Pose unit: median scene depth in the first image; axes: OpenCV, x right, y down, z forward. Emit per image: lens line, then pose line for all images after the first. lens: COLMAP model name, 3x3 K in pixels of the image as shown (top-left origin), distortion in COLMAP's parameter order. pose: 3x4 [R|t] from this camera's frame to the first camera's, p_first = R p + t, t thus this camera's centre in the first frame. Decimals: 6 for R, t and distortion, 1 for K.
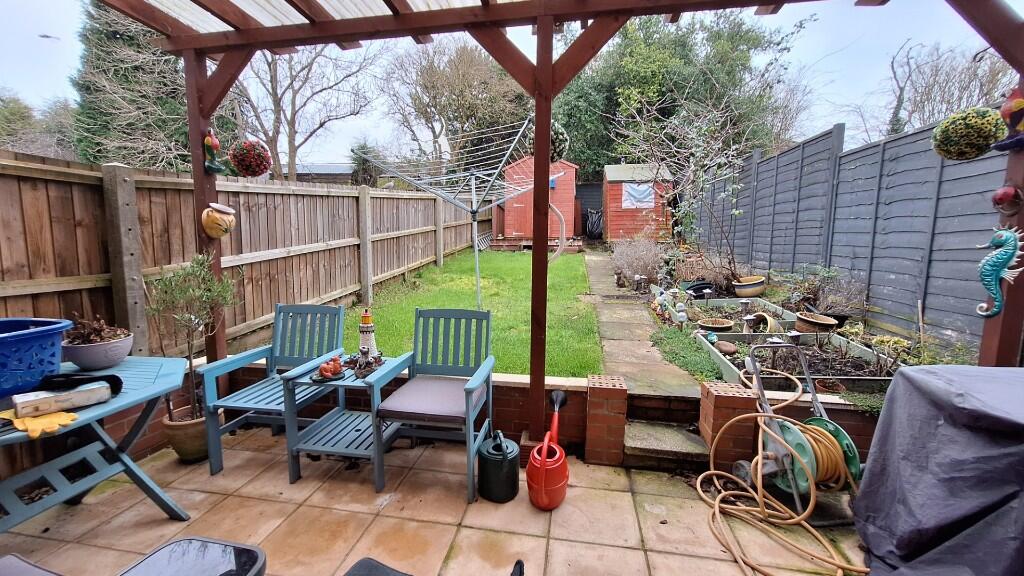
lens RADIAL K [[419.5, 0, 512.0], [0, 419.5, 288.0], [0, 0, 1]] dist [-0.015937, 0.010756]
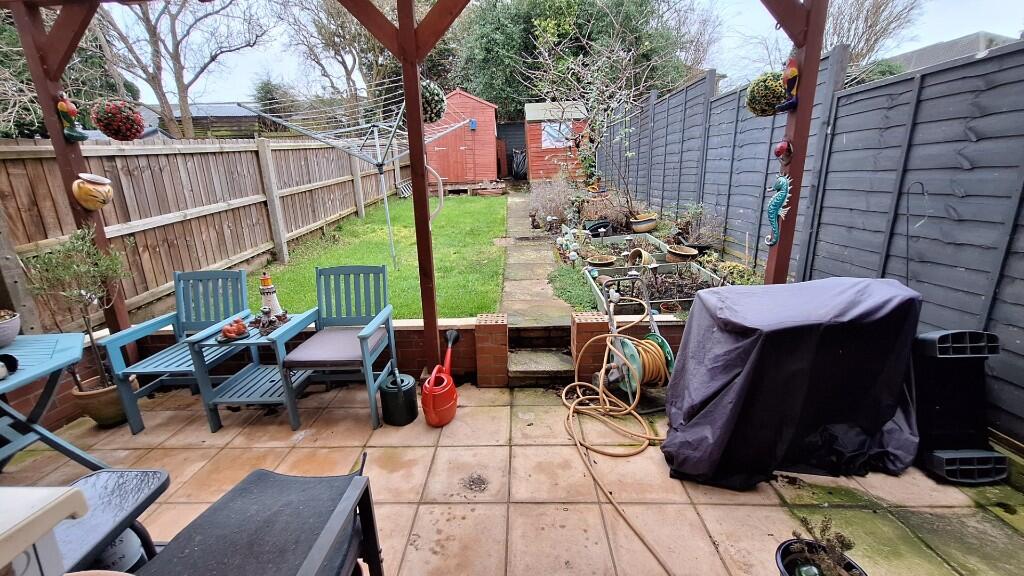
lens RADIAL K [[409.7, 0, 502.3], [0, 409.7, 292.6], [0, 0, 1]] dist [-0.006993, 0.003918]
pose [[0.988815, -0.077145, 0.127645, 0.116301], [0.057220, 0.986570, 0.152992, -0.022949], [-0.137733, -0.143977, 0.979949, -0.115605]]
